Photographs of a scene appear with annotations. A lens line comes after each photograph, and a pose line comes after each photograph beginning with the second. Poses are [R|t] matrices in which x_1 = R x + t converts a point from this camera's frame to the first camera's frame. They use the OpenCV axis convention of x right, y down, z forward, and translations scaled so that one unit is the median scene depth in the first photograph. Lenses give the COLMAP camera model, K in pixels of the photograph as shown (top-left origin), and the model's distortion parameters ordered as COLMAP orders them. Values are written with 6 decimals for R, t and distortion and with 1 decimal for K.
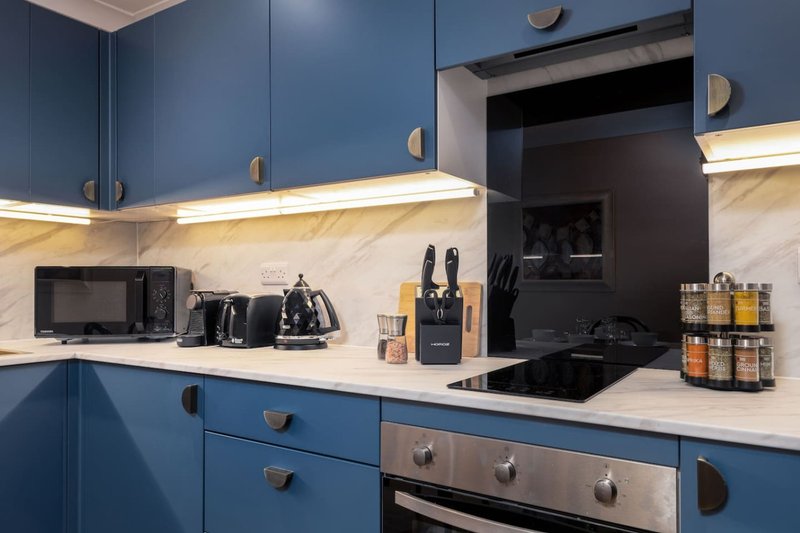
lens RADIAL K [[563.1, 0, 400.3], [0, 563.1, 279.5], [0, 0, 1]] dist [0.019550, -0.000596]
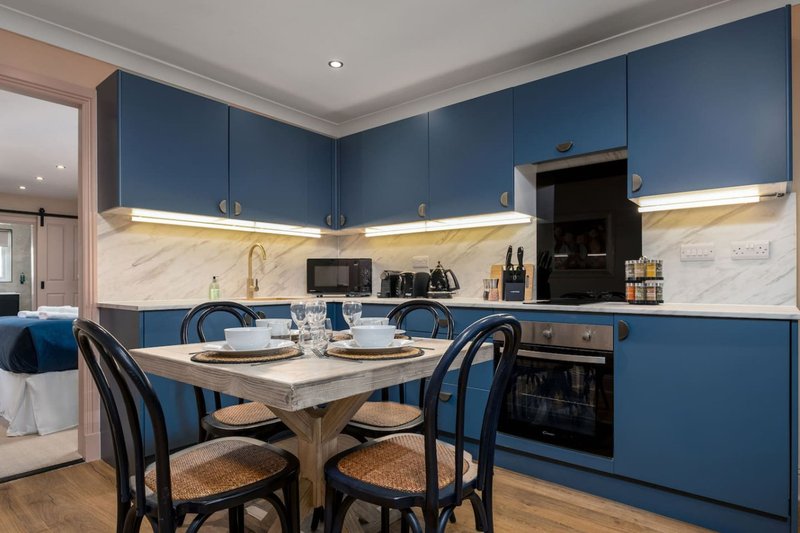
lens RADIAL K [[448.2, 0, 402.5], [0, 448.2, 283.6], [0, 0, 1]] dist [0.001801, 0.000081]
pose [[0.994012, 0.000305, -0.109268, -0.139677], [0.001313, 0.999891, 0.014730, 0.047855], [0.109260, -0.014785, 0.993903, -0.617565]]
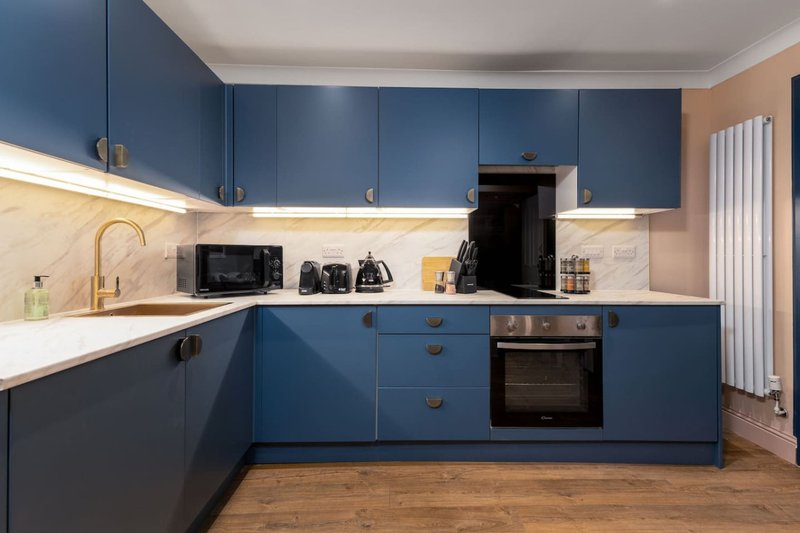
lens RADIAL K [[381.6, 0, 401.4], [0, 381.6, 256.3], [0, 0, 1]] dist [0.020475, 0.000267]
pose [[0.824860, 0.004609, 0.565318, -0.837467], [-0.009404, 0.999940, 0.005570, -0.002985], [-0.565259, -0.009911, 0.824854, -0.083930]]
